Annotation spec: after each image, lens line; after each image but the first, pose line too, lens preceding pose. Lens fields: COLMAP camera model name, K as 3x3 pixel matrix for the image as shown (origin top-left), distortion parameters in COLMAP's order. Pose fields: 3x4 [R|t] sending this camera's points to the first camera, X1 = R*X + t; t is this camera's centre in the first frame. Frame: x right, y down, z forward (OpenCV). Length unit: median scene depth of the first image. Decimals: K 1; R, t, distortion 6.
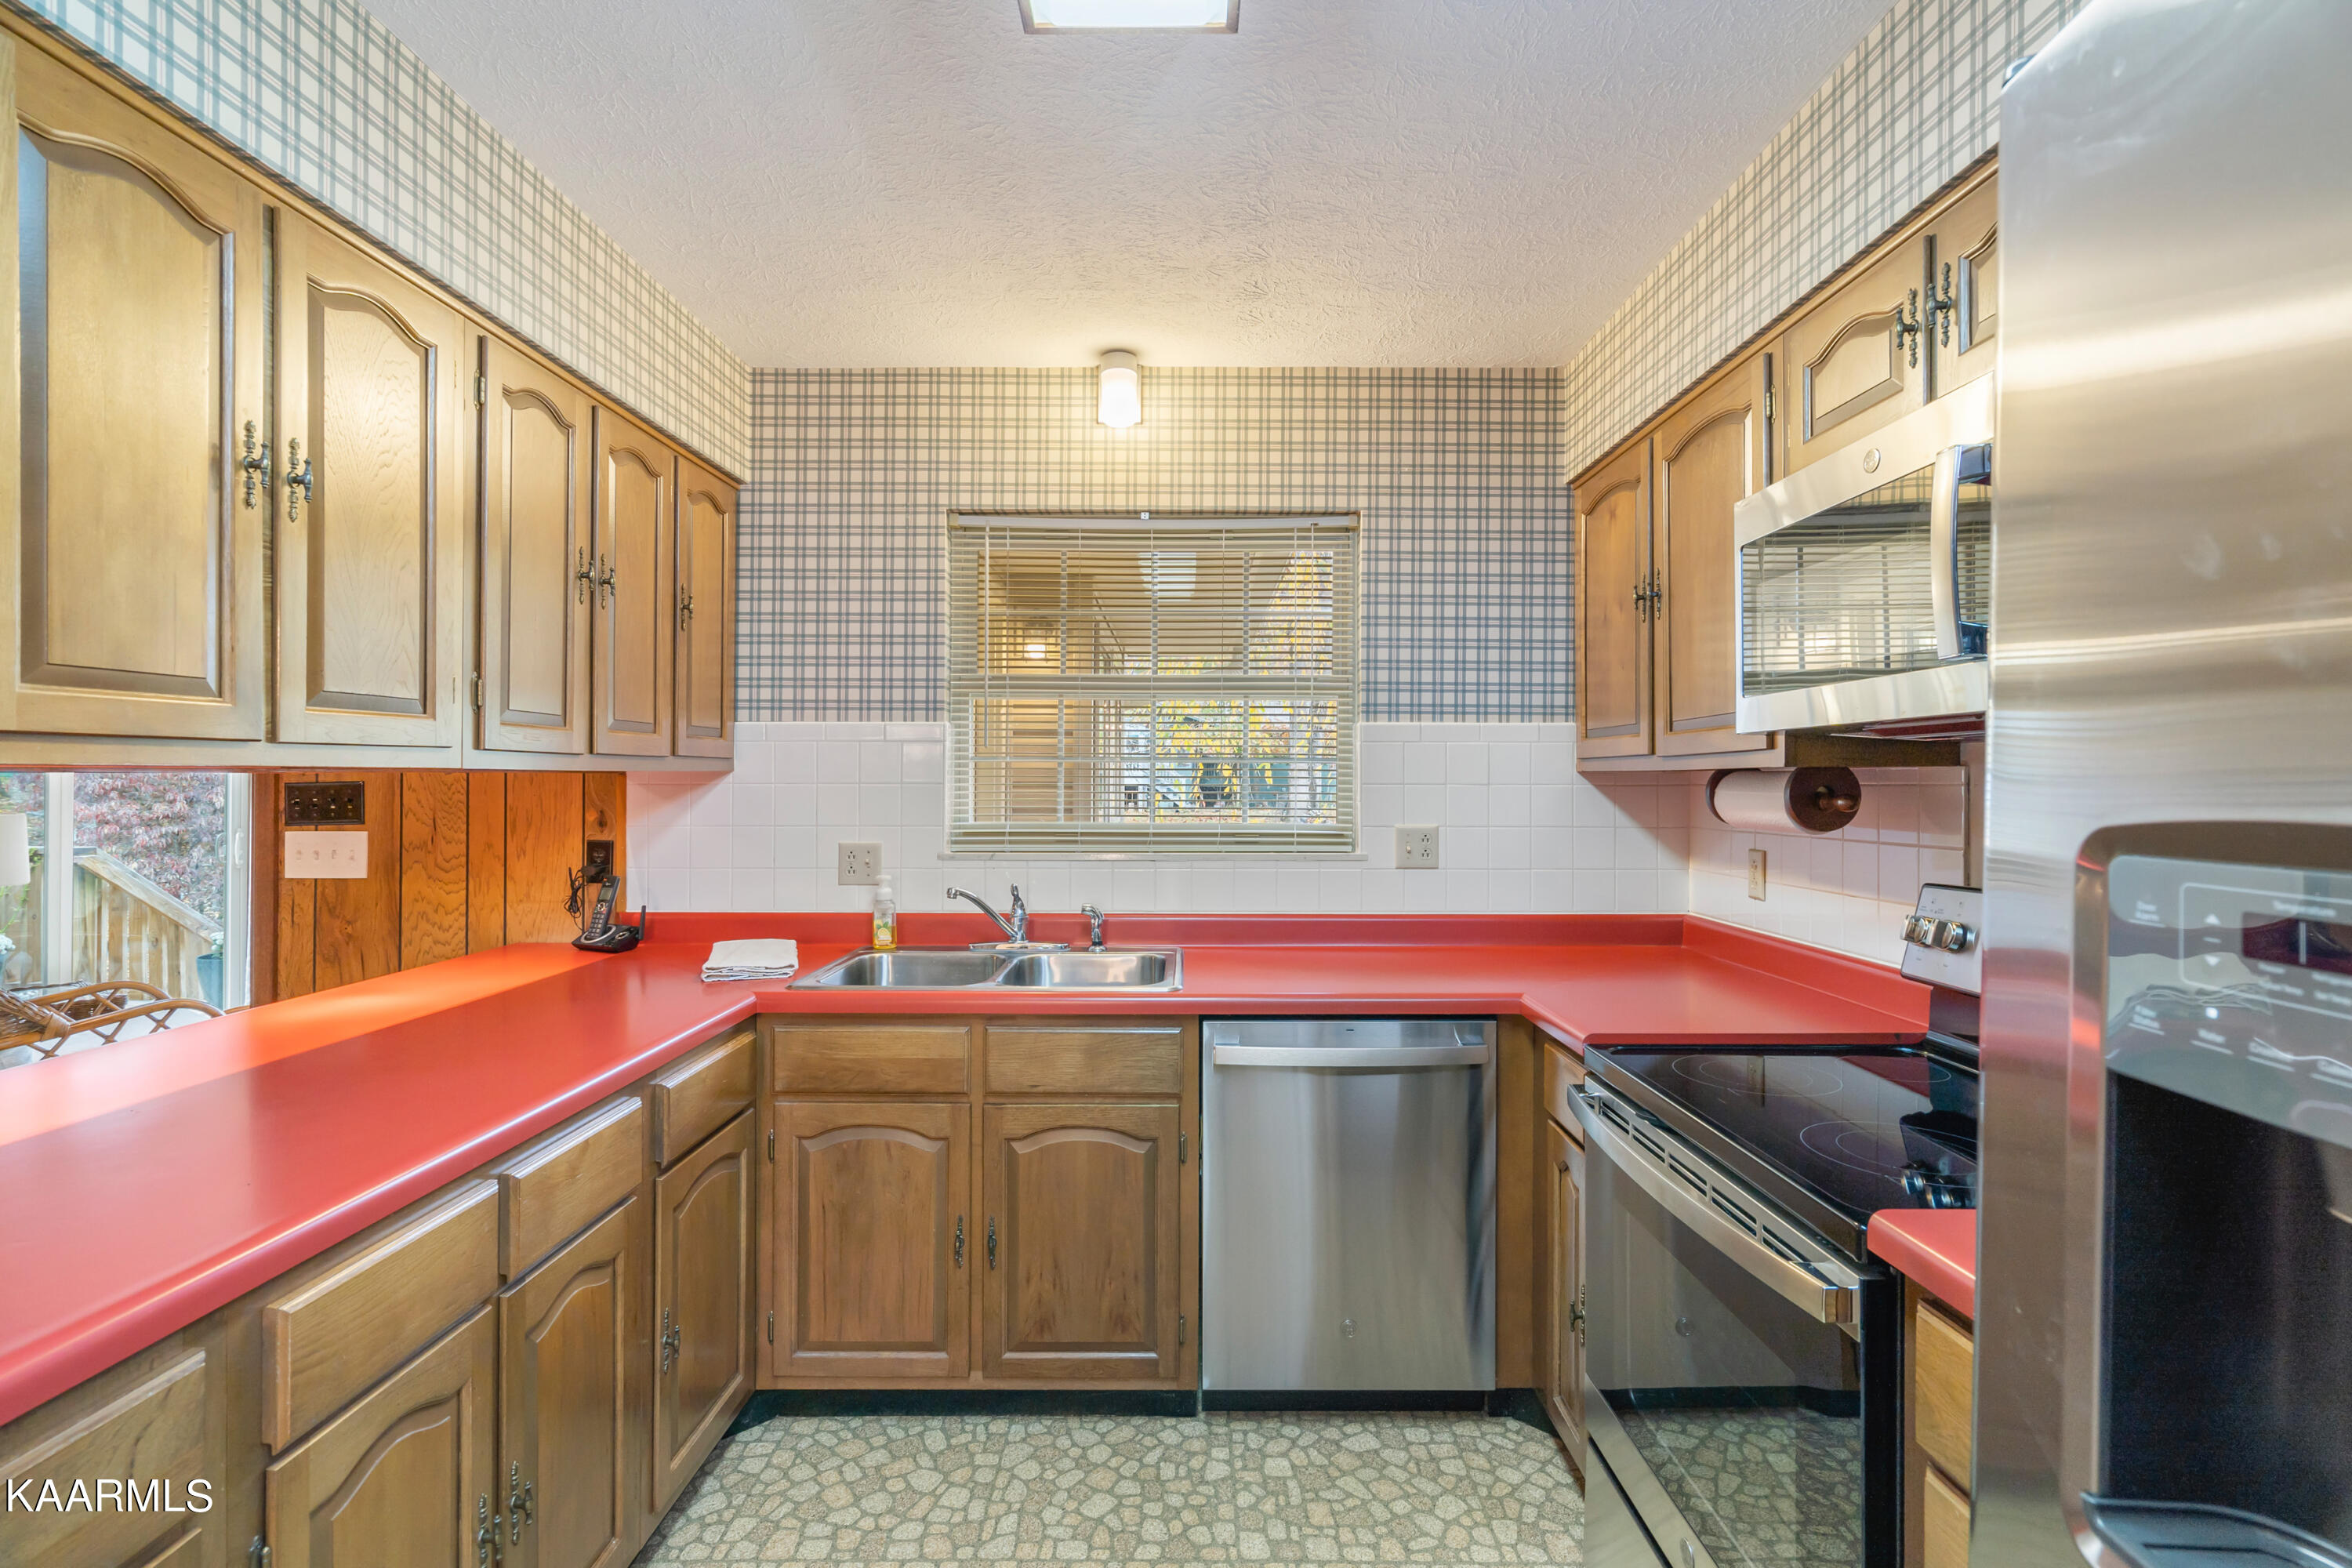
lens RADIAL K [[1077.1, 0, 1189.3], [0, 1077.1, 779.0], [0, 0, 1]] dist [-0.005945, 0.002776]
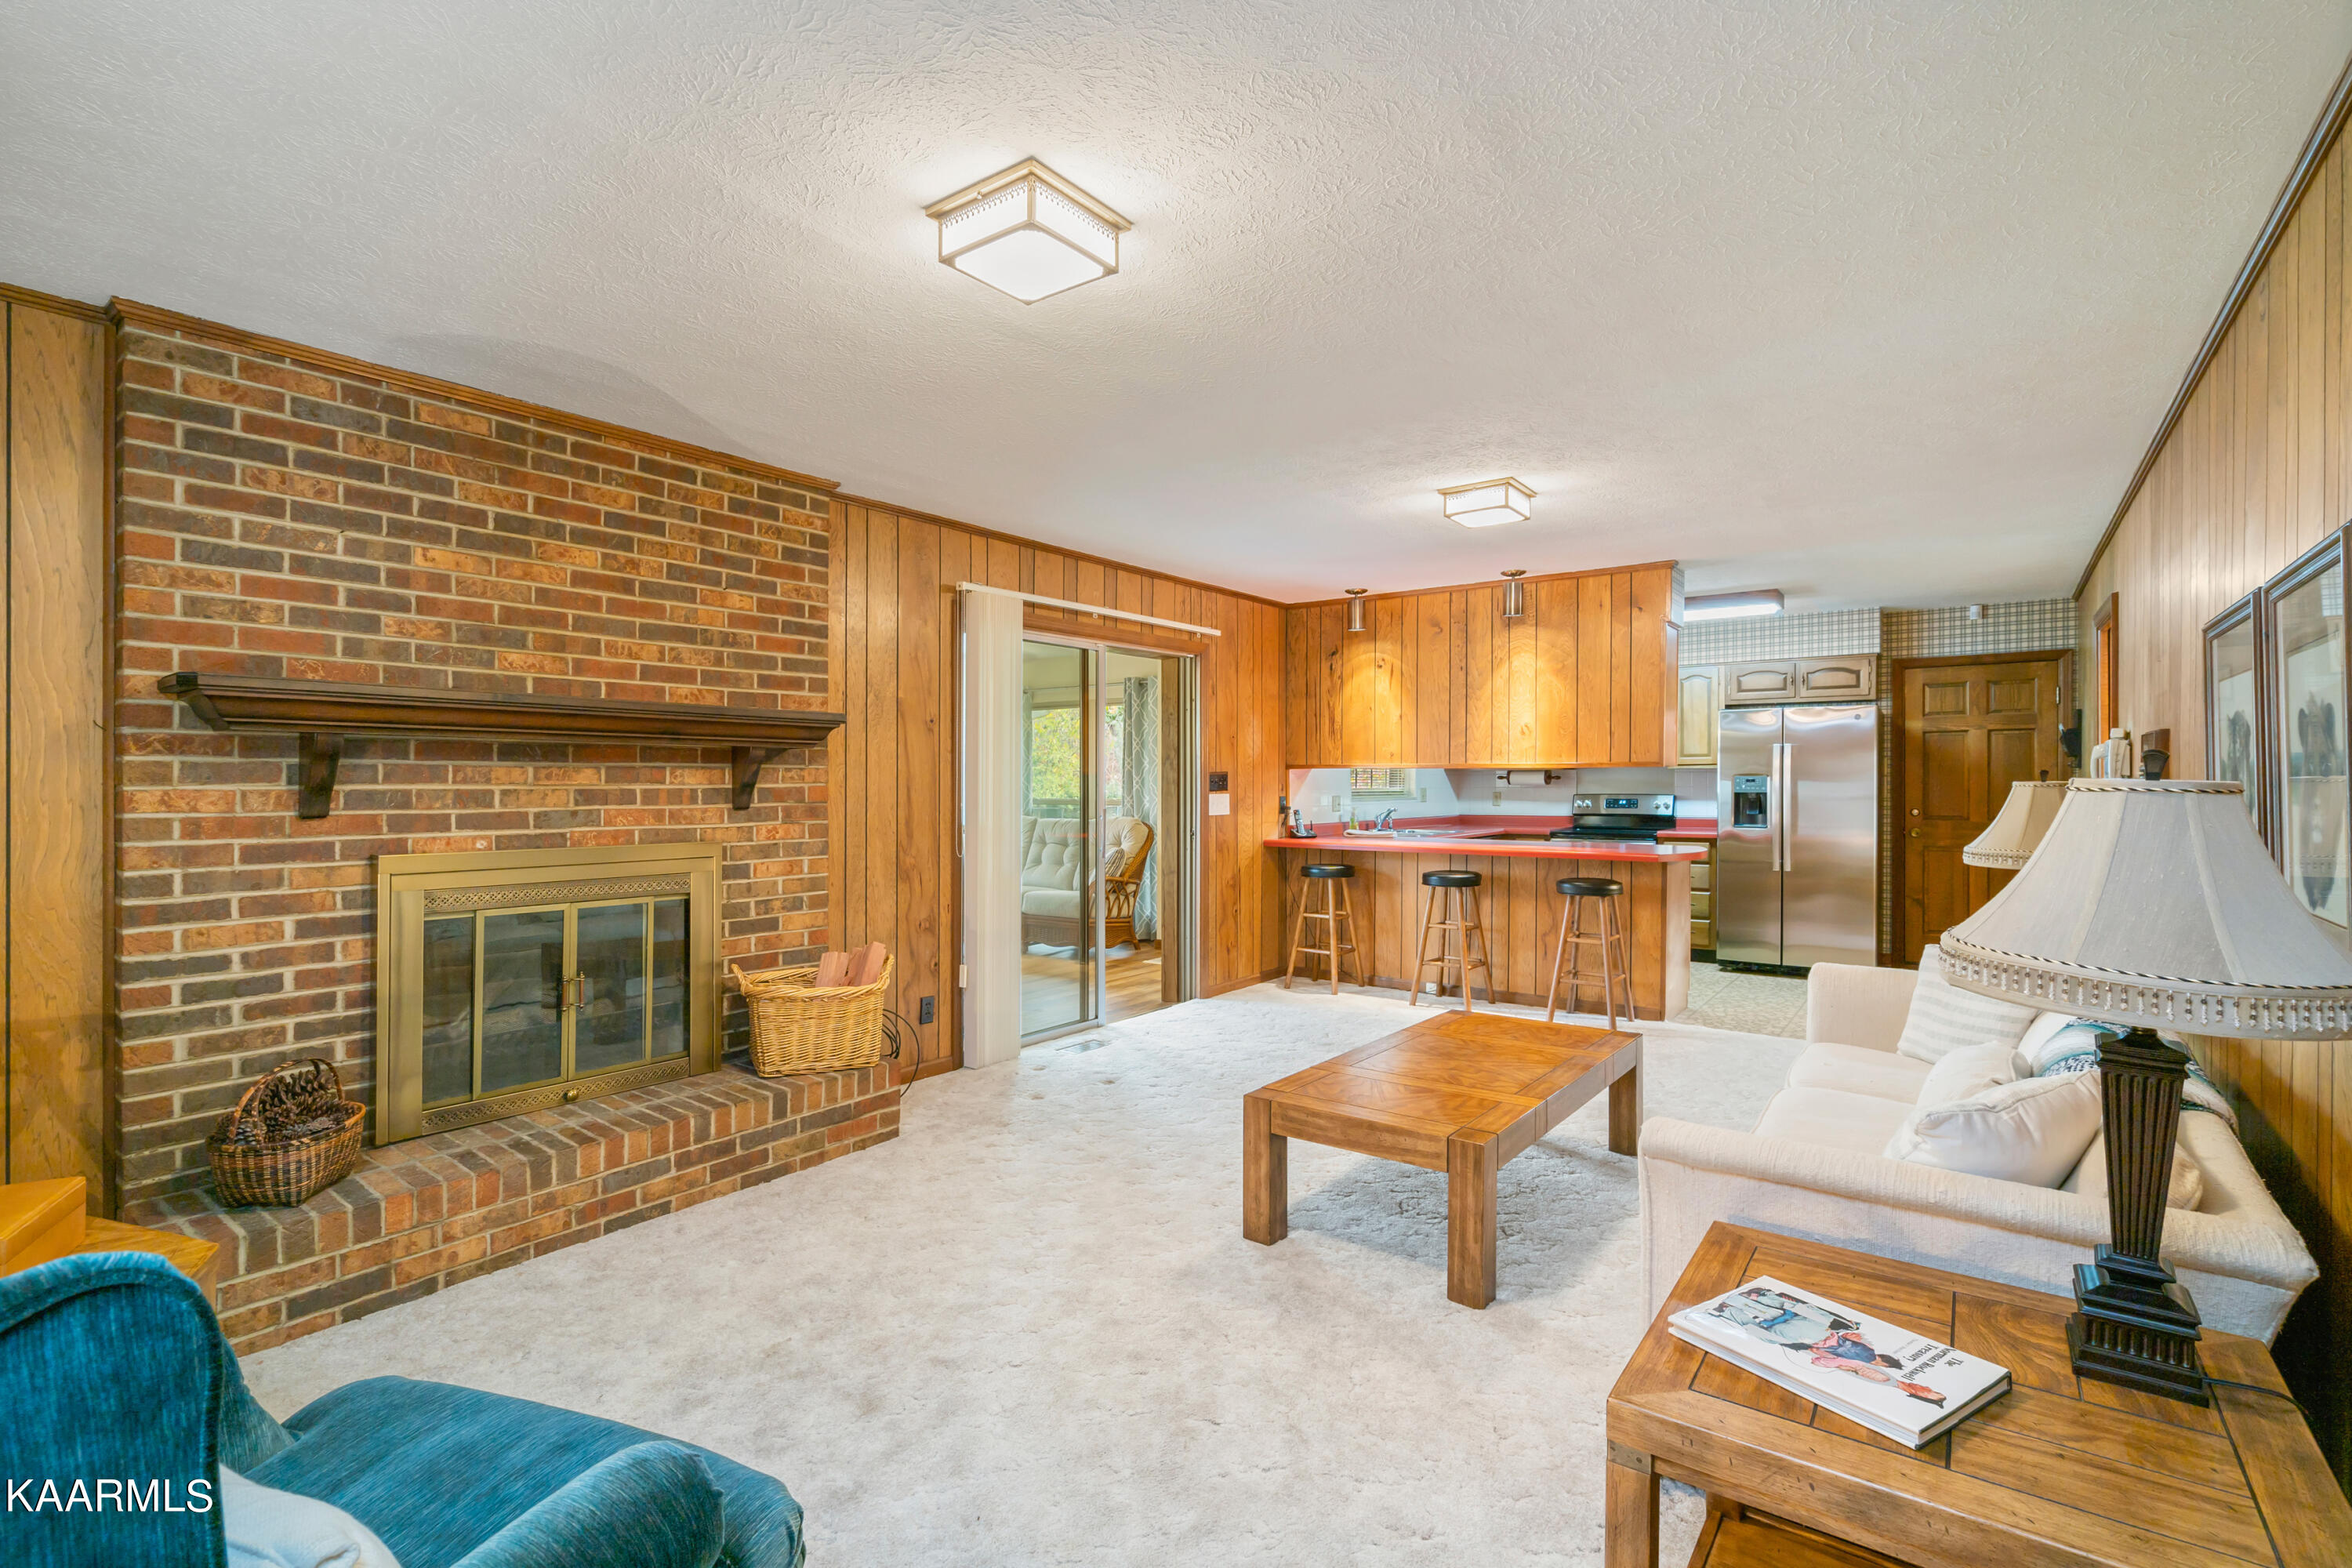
lens RADIAL K [[1077.1, 0, 1131.0], [0, 1077.1, 790.4], [0, 0, 1]] dist [-0.005945, 0.002776]
pose [[0.612226, -0.006109, 0.790660, -2.800061], [0.004527, 0.999981, 0.004221, 0.027783], [-0.790670, 0.000995, 0.612241, -0.295625]]
